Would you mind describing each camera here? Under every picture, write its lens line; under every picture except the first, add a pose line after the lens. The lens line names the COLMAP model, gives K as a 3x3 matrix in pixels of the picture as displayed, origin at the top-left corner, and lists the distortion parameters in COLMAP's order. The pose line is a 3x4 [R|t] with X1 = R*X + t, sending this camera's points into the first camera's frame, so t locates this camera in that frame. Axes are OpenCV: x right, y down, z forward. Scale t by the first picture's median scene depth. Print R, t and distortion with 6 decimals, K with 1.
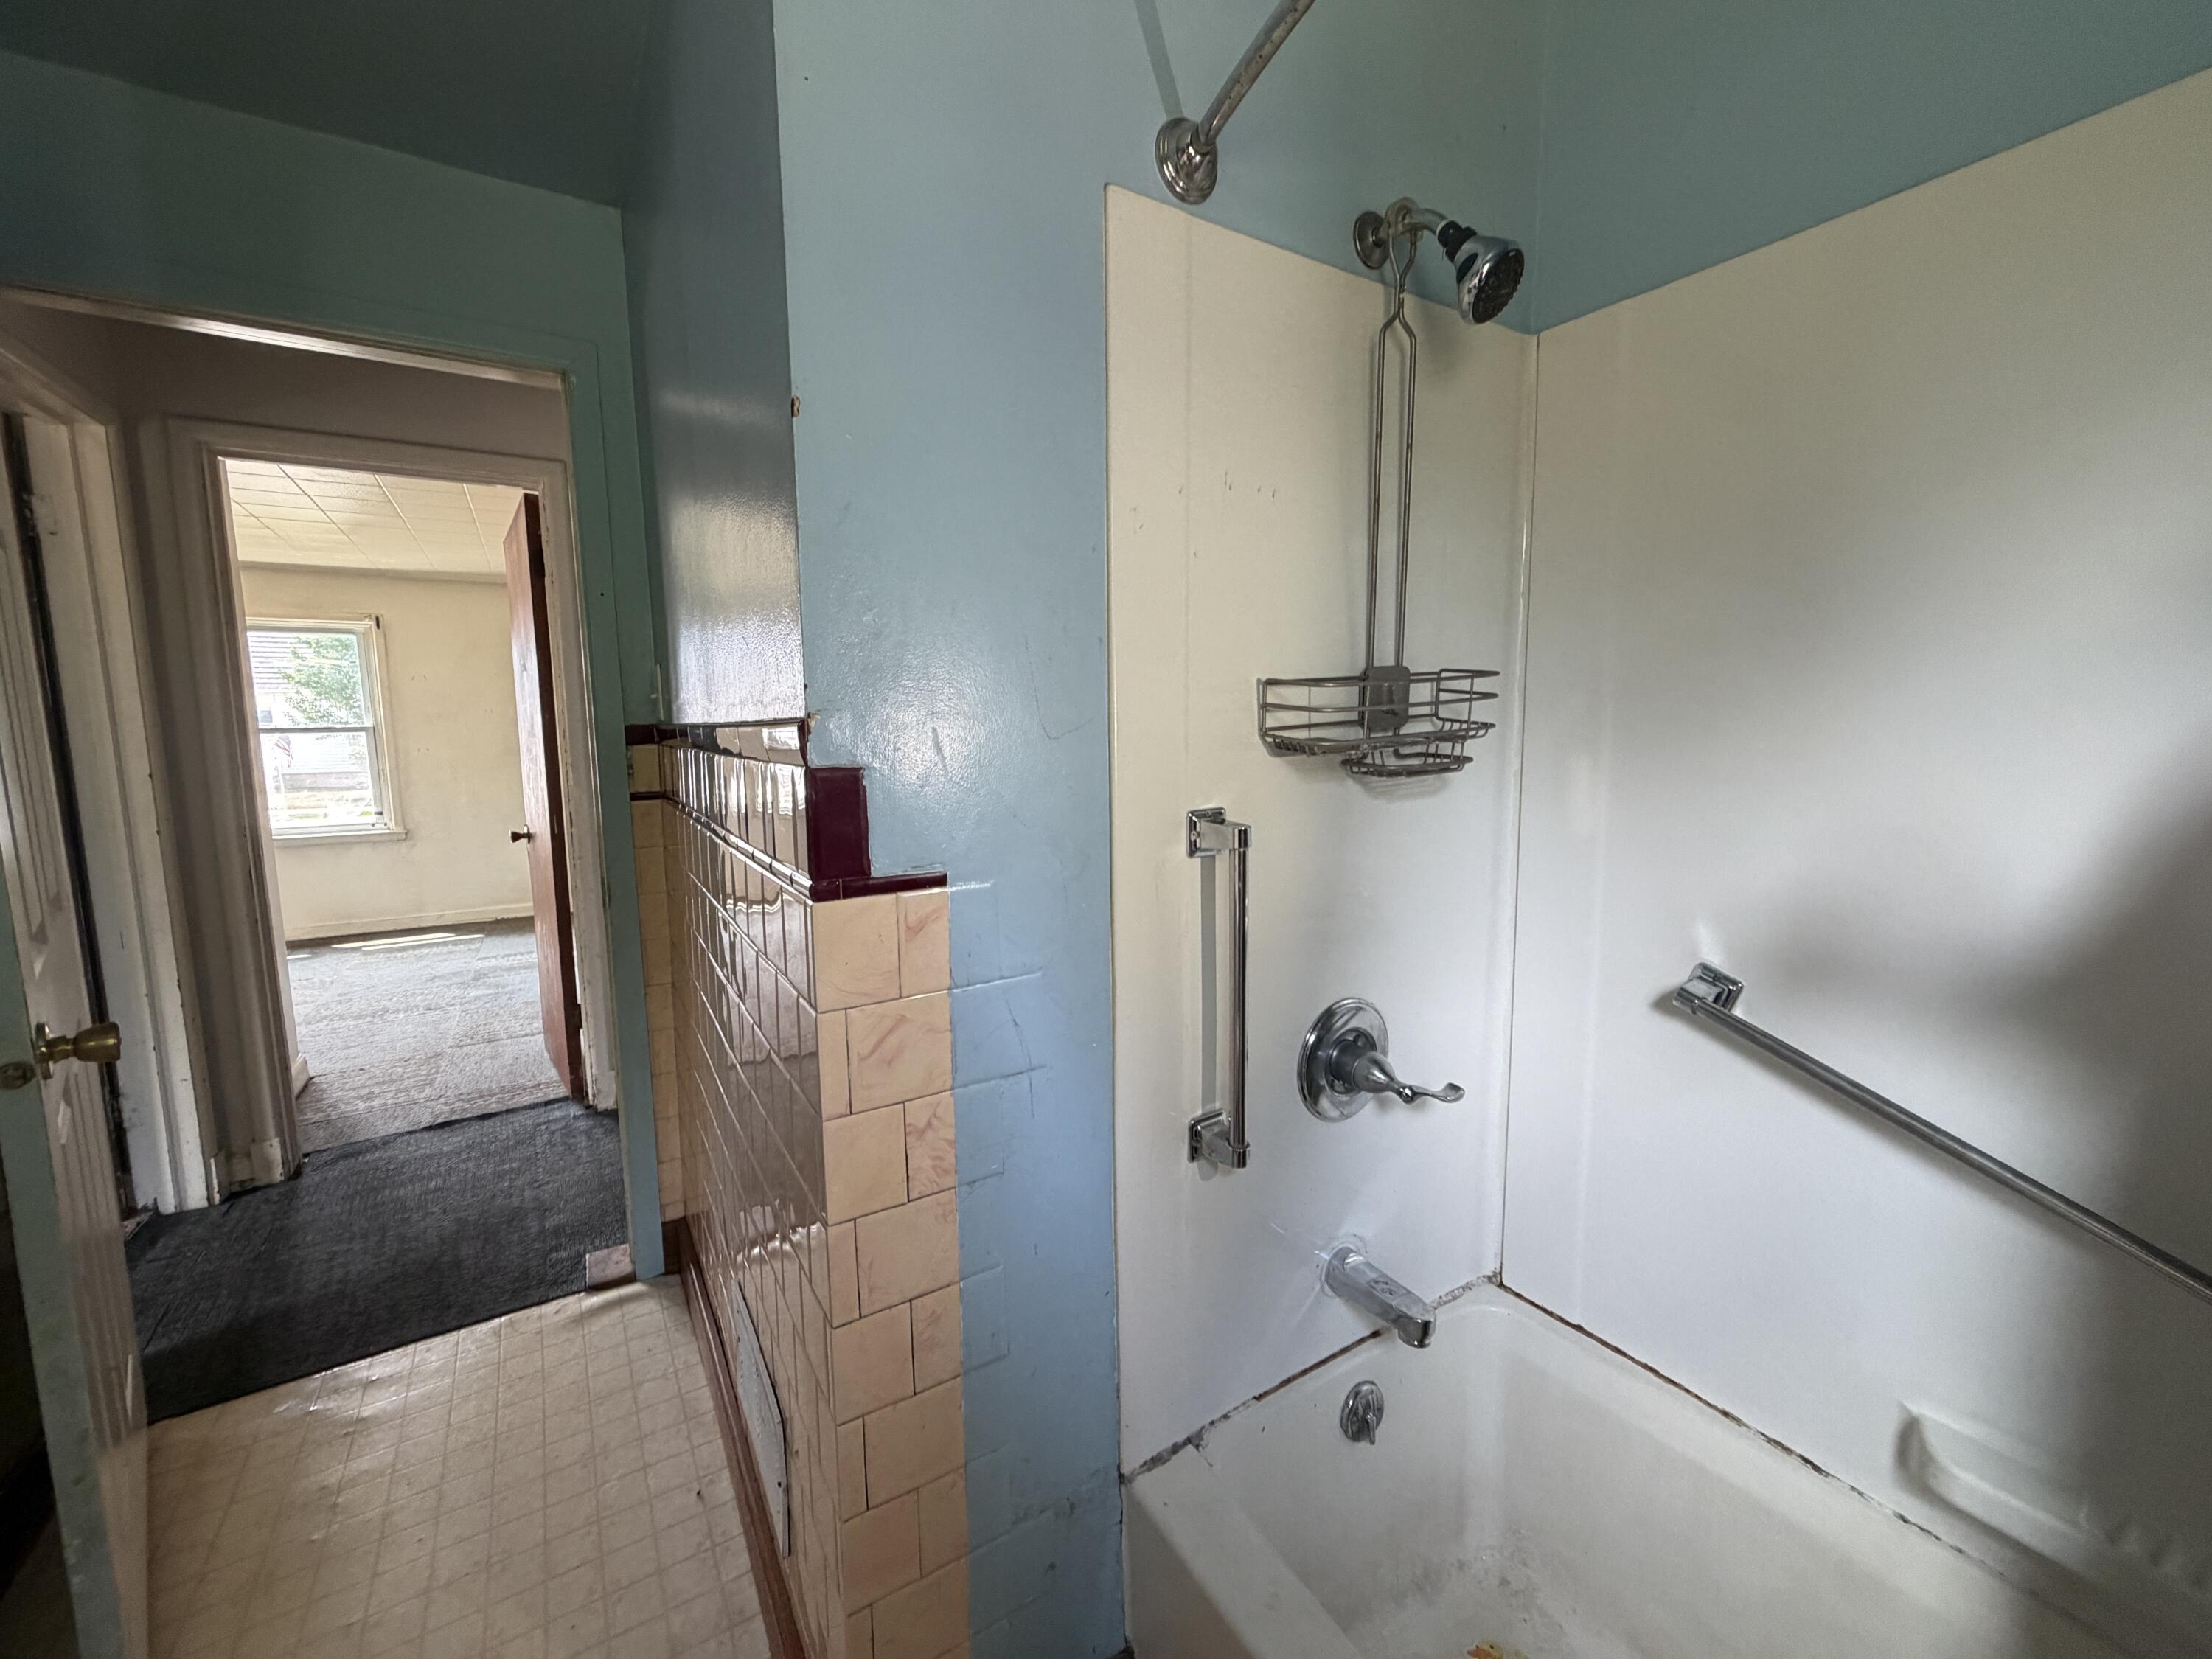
lens RADIAL K [[886.9, 0, 1103.4], [0, 886.9, 830.1], [0, 0, 1]] dist [-0.000729, -0.000271]
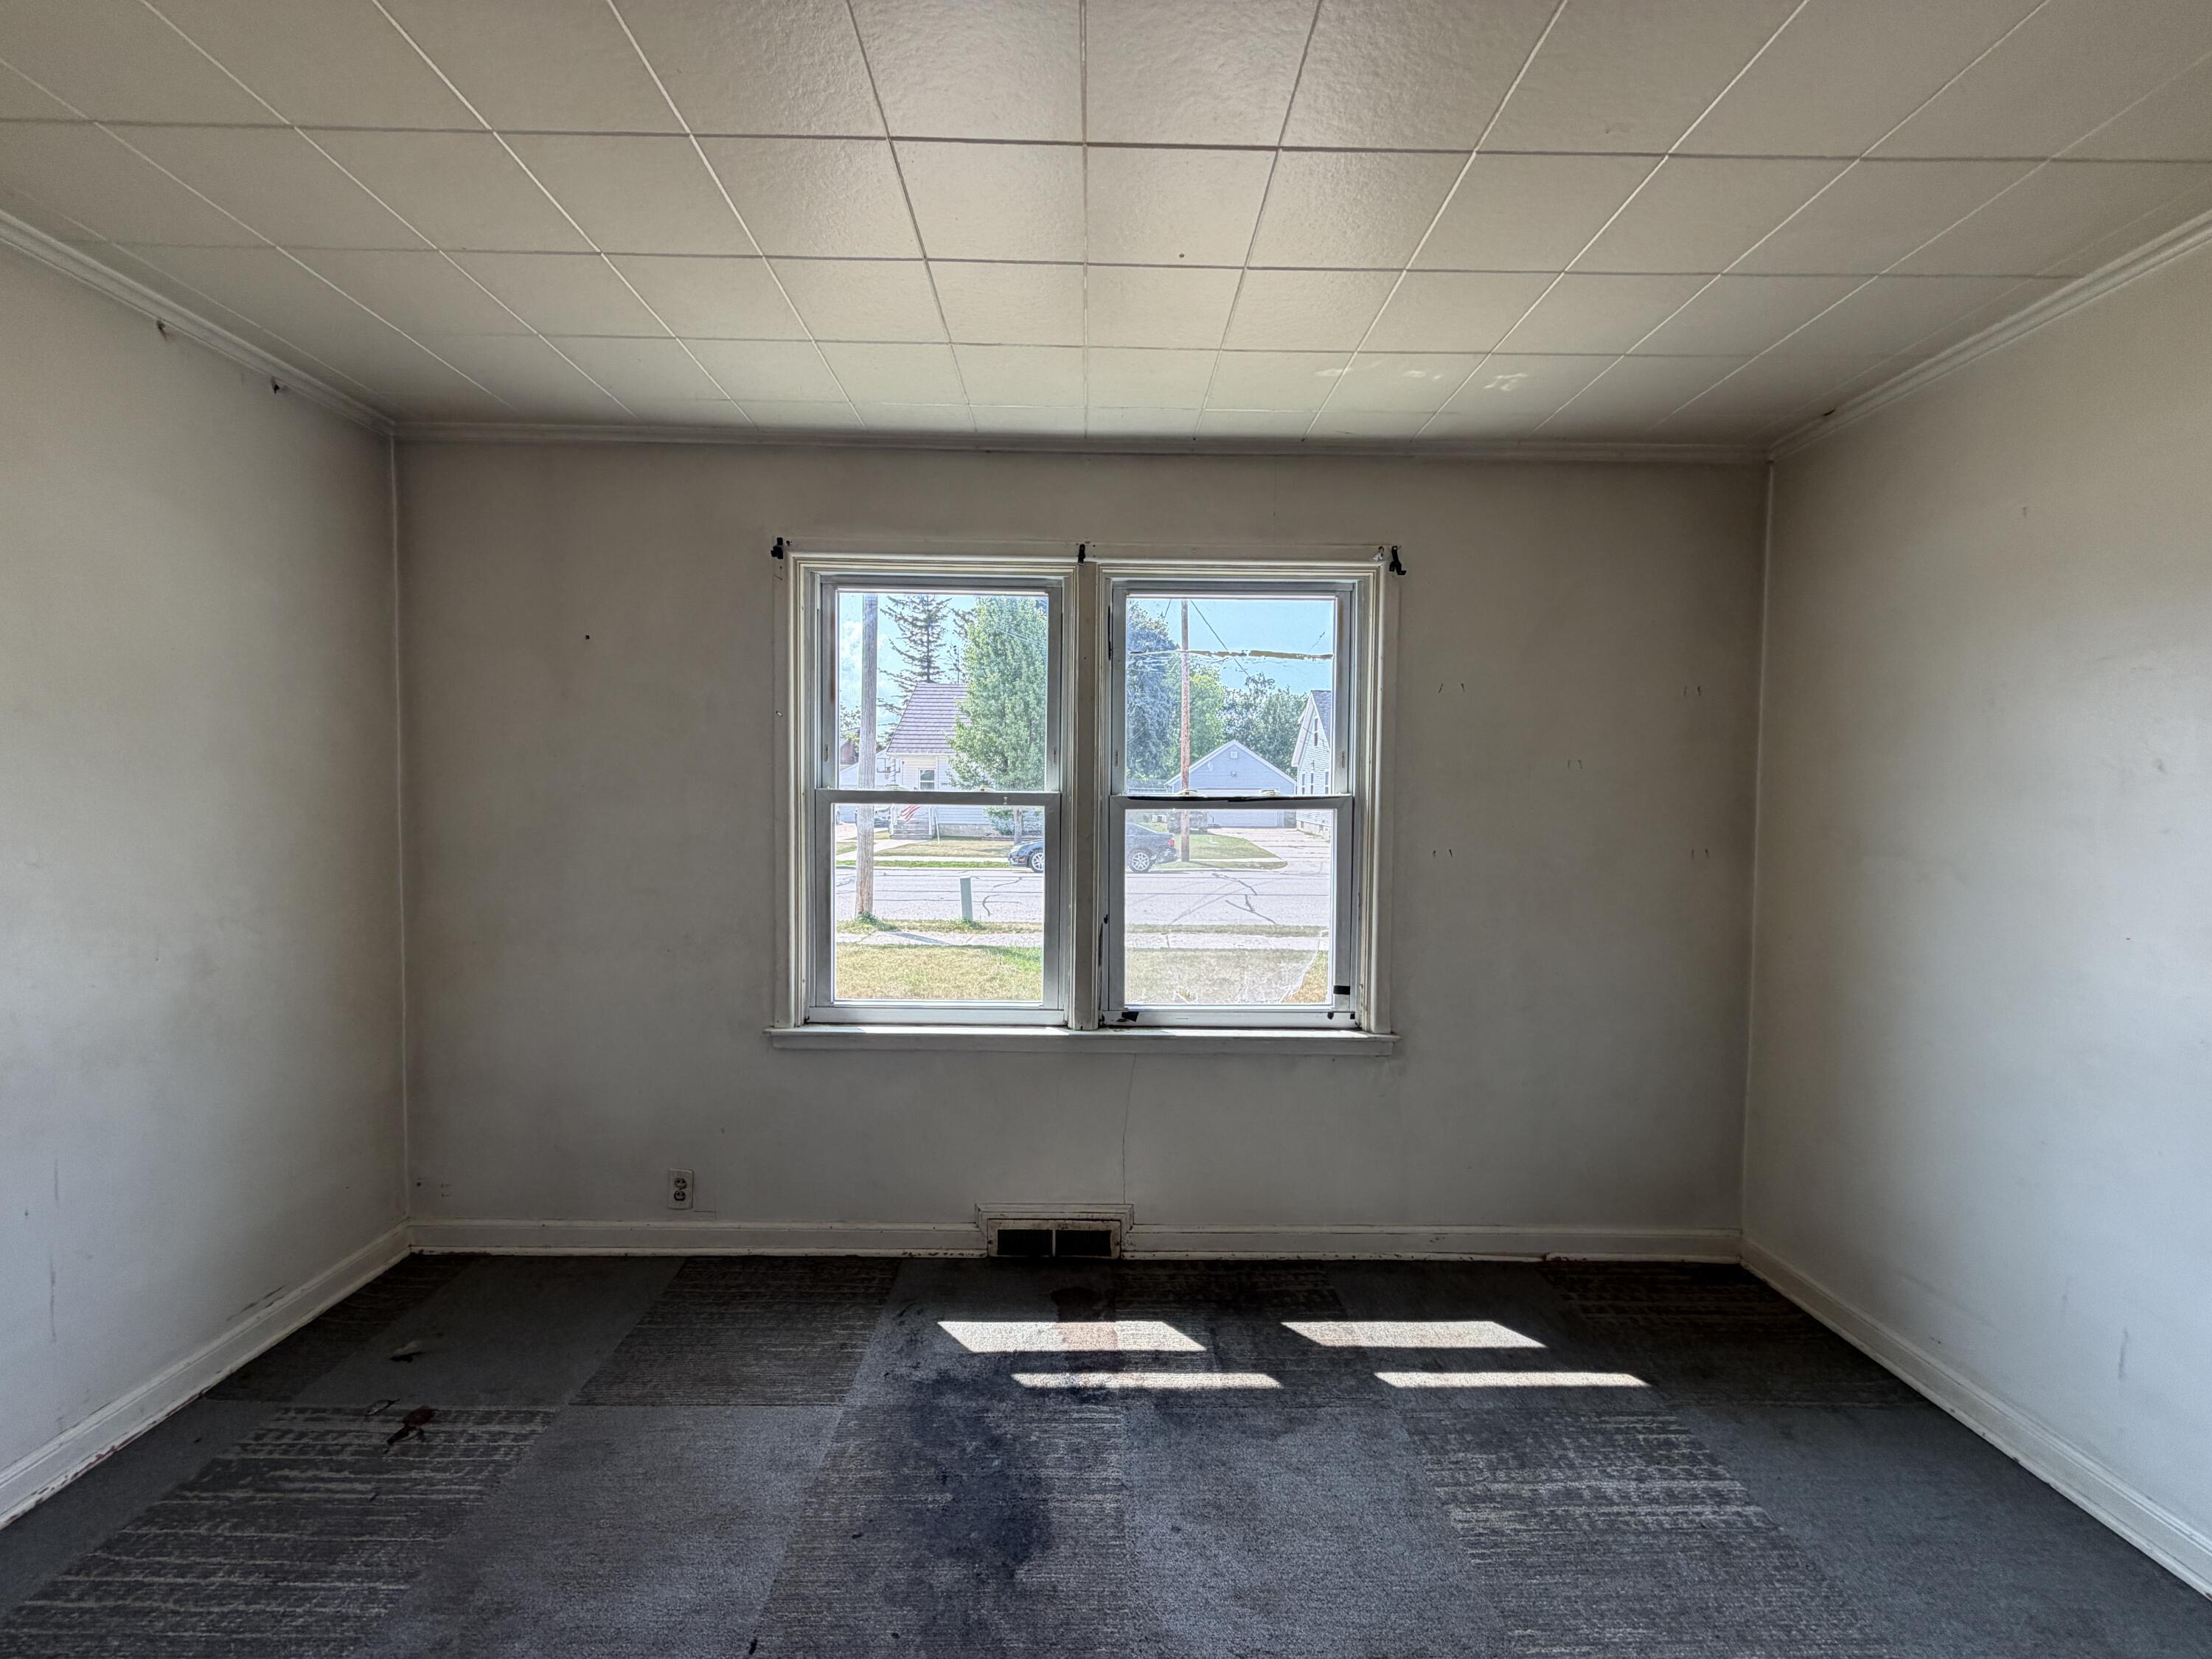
lens RADIAL K [[886.9, 0, 1103.0], [0, 886.9, 824.1], [0, 0, 1]] dist [-0.000729, -0.000271]
pose [[0.852536, 0.034189, -0.521549, -0.690130], [-0.073816, 0.995733, -0.055388, -0.068266], [0.517429, 0.085719, 0.851422, 0.551785]]
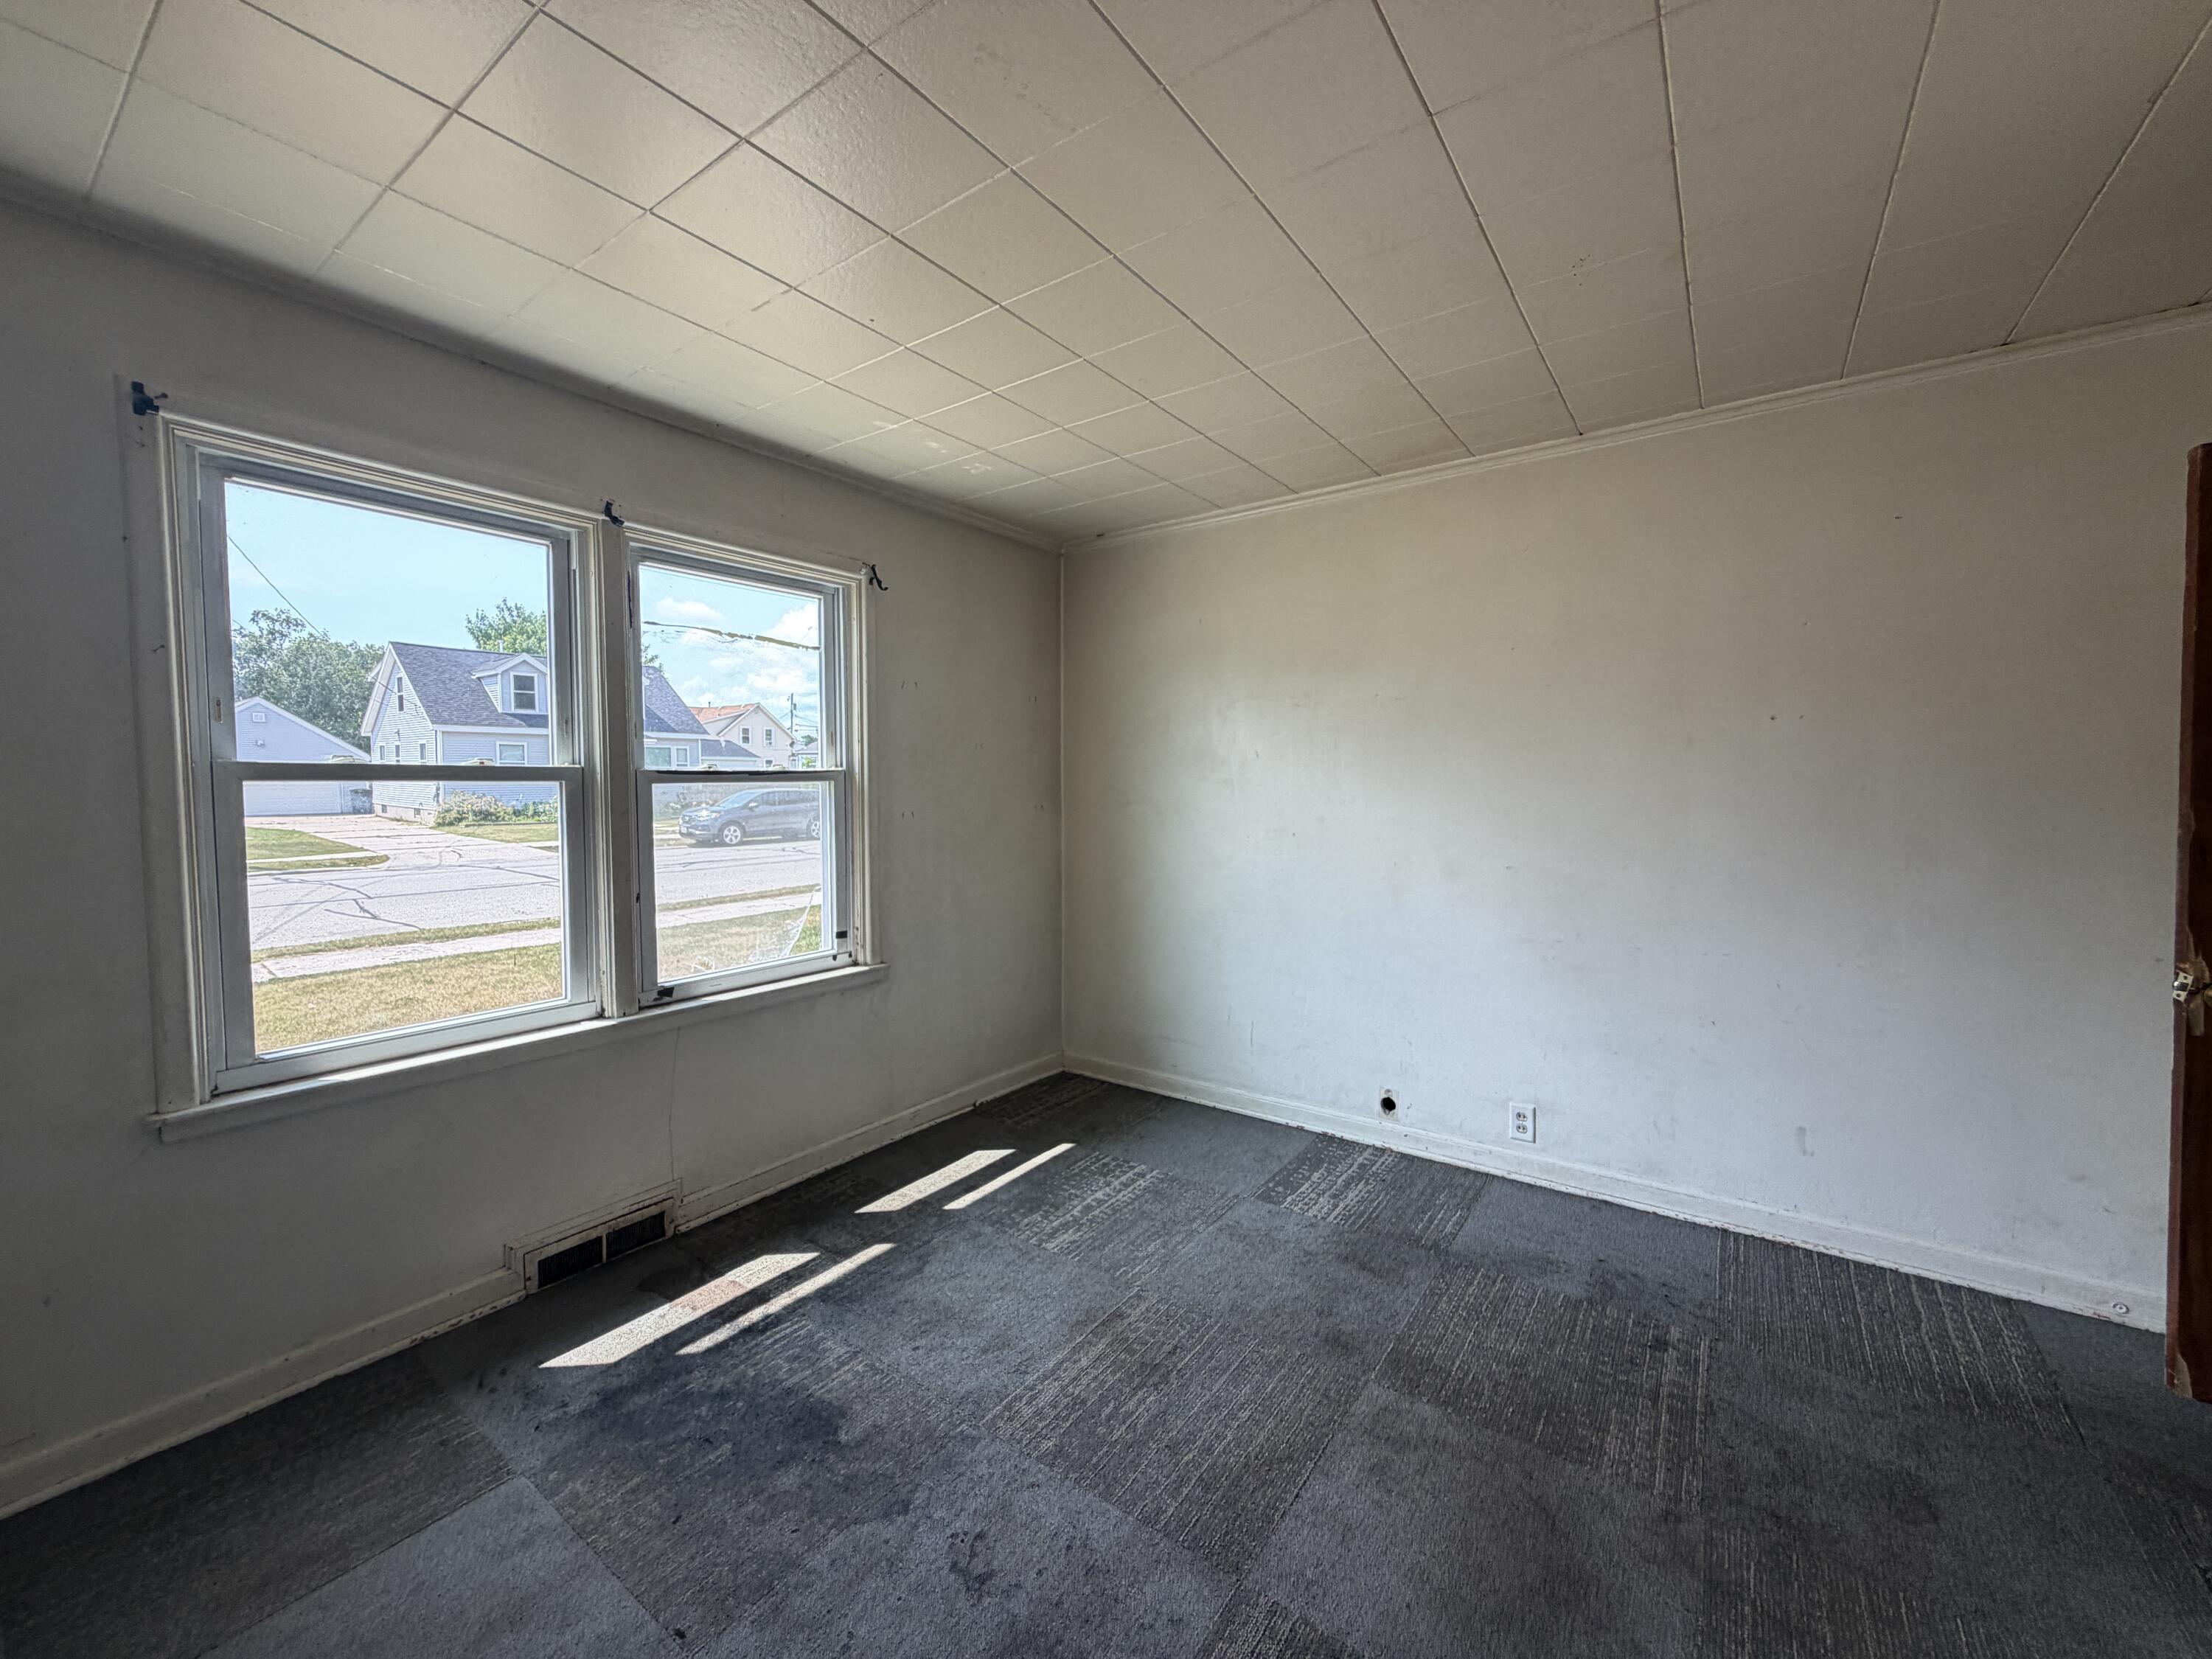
lens RADIAL K [[886.9, 0, 1113.6], [0, 886.9, 818.7], [0, 0, 1]] dist [-0.000729, -0.000271]
pose [[0.923727, -0.003728, 0.383033, -0.868449], [0.026129, 0.998237, -0.053297, -0.055250], [-0.382159, 0.059240, 0.922196, 0.451388]]
